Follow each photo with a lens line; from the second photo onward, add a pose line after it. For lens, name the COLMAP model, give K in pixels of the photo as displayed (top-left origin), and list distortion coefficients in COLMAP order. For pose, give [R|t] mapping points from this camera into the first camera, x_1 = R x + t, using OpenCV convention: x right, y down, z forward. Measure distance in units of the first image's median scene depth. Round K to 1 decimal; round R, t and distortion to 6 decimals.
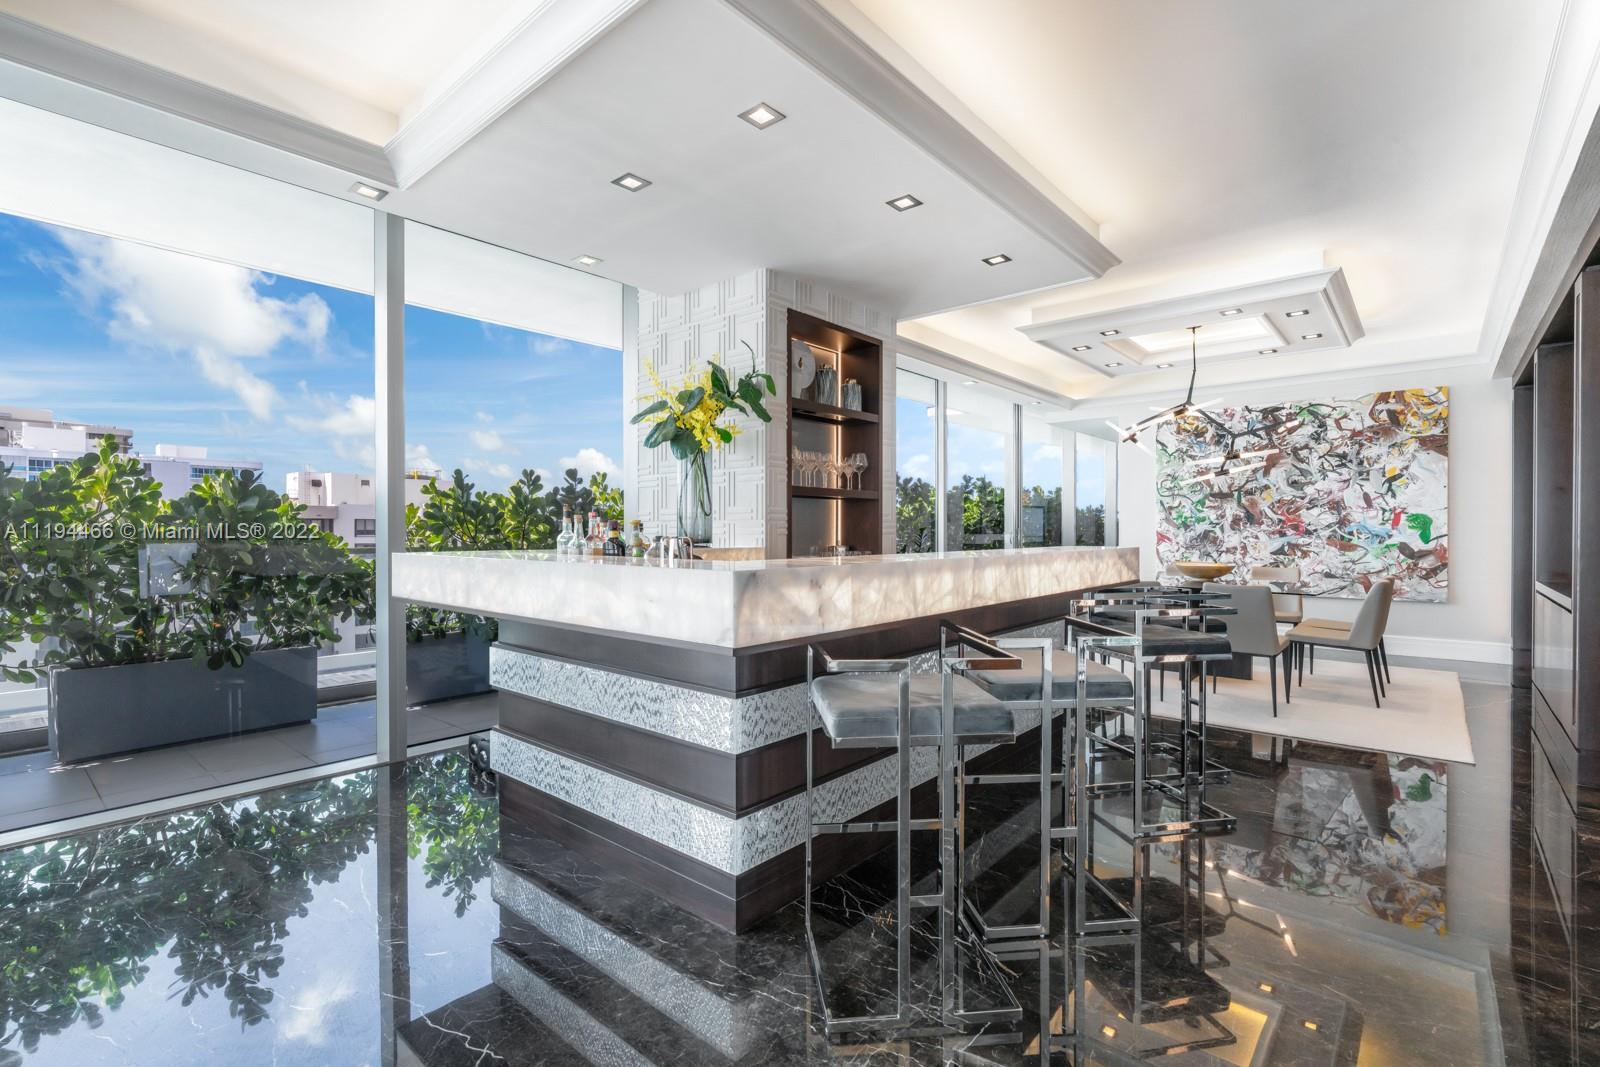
lens RADIAL K [[727.3, 0, 799.3], [0, 727.3, 533.0], [0, 0, 1]] dist [-0.010941, 0.004655]
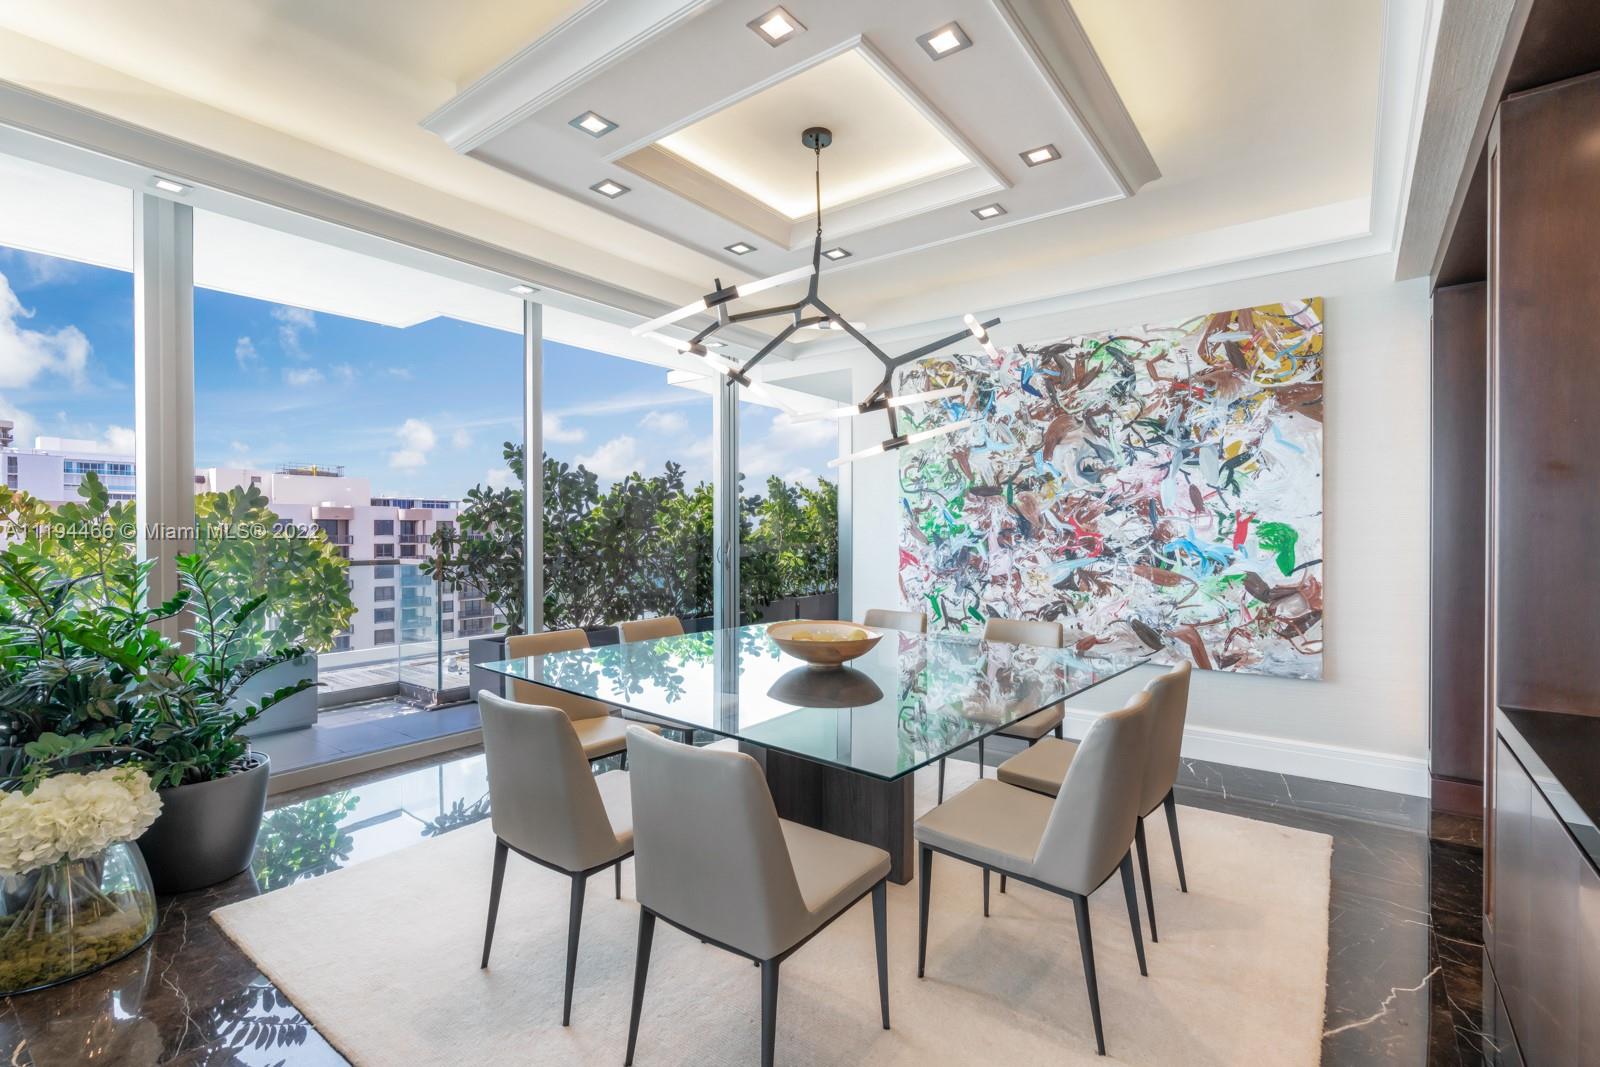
lens RADIAL K [[727.3, 0, 800.8], [0, 727.3, 533.5], [0, 0, 1]] dist [-0.010941, 0.004655]
pose [[0.996768, 0.002297, 0.080303, 0.410686], [-0.002170, 0.999996, -0.001668, -0.015312], [-0.080307, 0.001488, 0.996769, 0.432726]]
